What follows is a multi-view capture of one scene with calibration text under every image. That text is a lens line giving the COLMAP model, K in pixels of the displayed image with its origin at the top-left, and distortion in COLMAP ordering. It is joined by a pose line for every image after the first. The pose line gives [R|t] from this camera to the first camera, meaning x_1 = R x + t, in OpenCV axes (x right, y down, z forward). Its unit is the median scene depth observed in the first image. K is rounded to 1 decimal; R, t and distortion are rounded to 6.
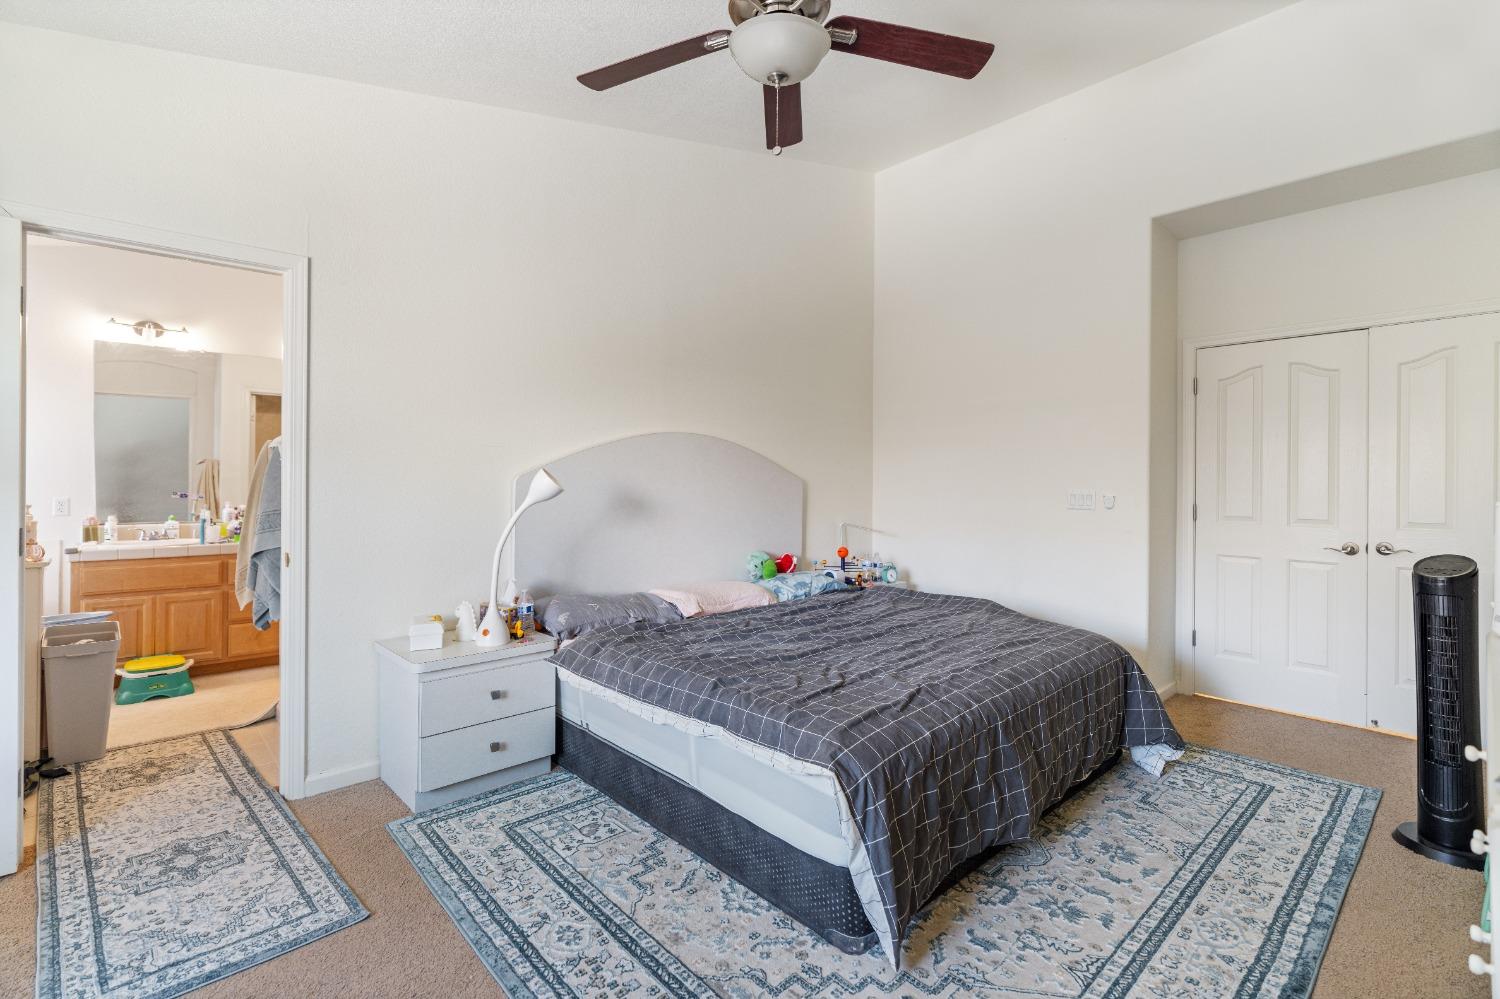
lens RADIAL K [[680.5, 0, 745.8], [0, 680.5, 499.6], [0, 0, 1]] dist [-0.001282, 0.000166]
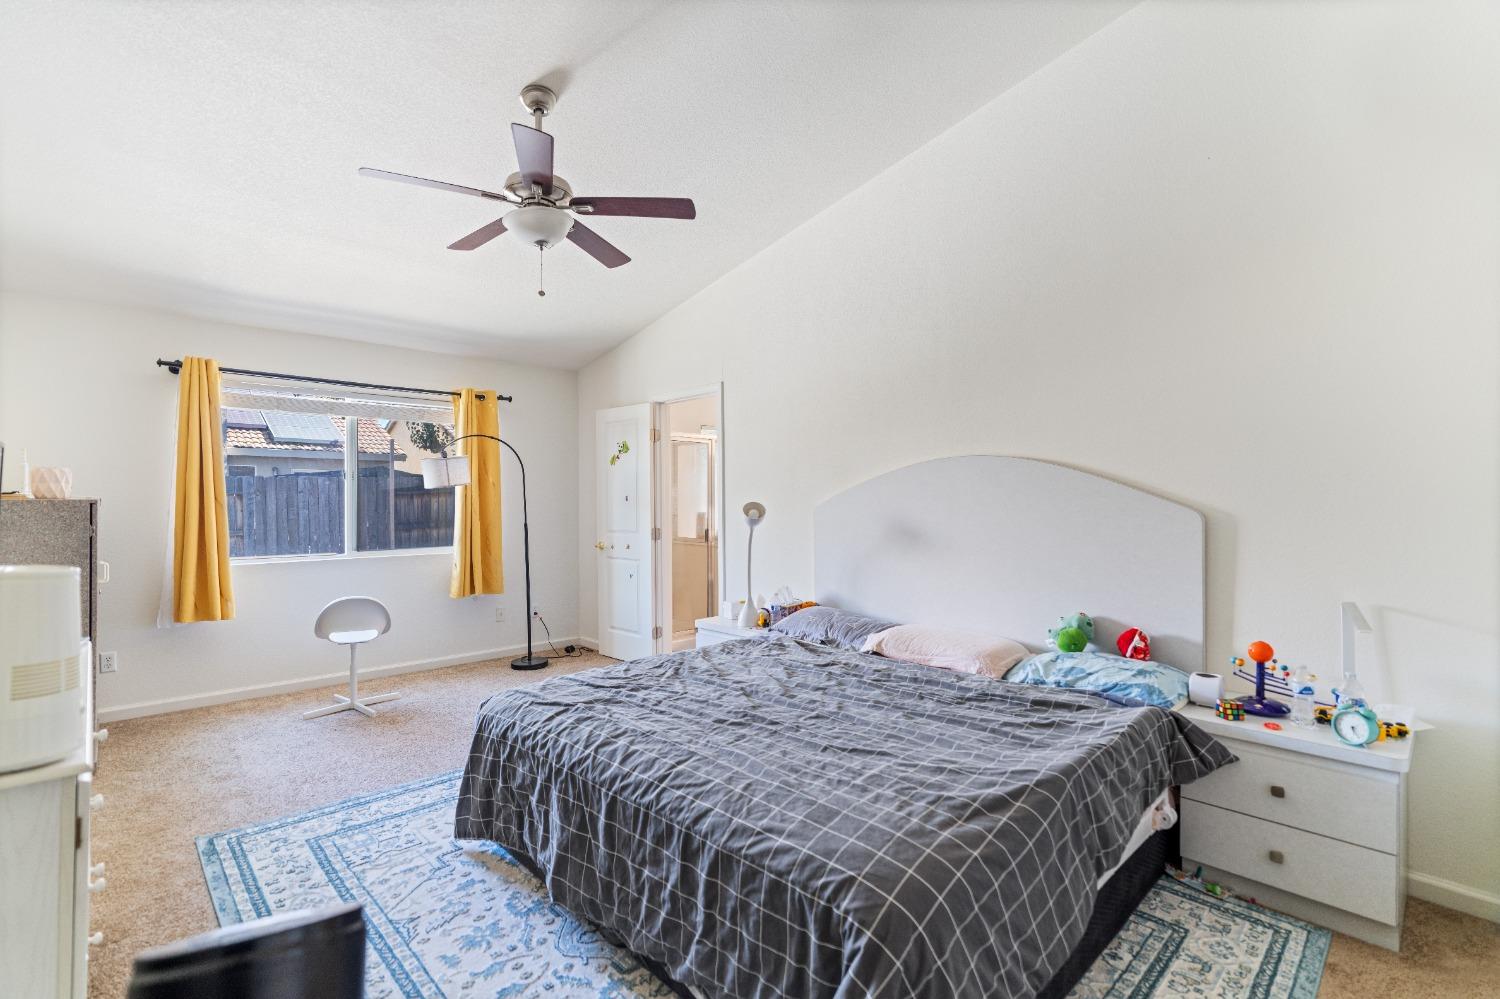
lens RADIAL K [[688.0, 0, 747.8], [0, 688.0, 507.1], [0, 0, 1]] dist [0.000451, 0.000101]
pose [[0.020939, 0.004735, -0.999770, 1.440747], [-0.025625, 0.999663, 0.004198, -0.052278], [0.999452, 0.025531, 0.021053, 1.307906]]
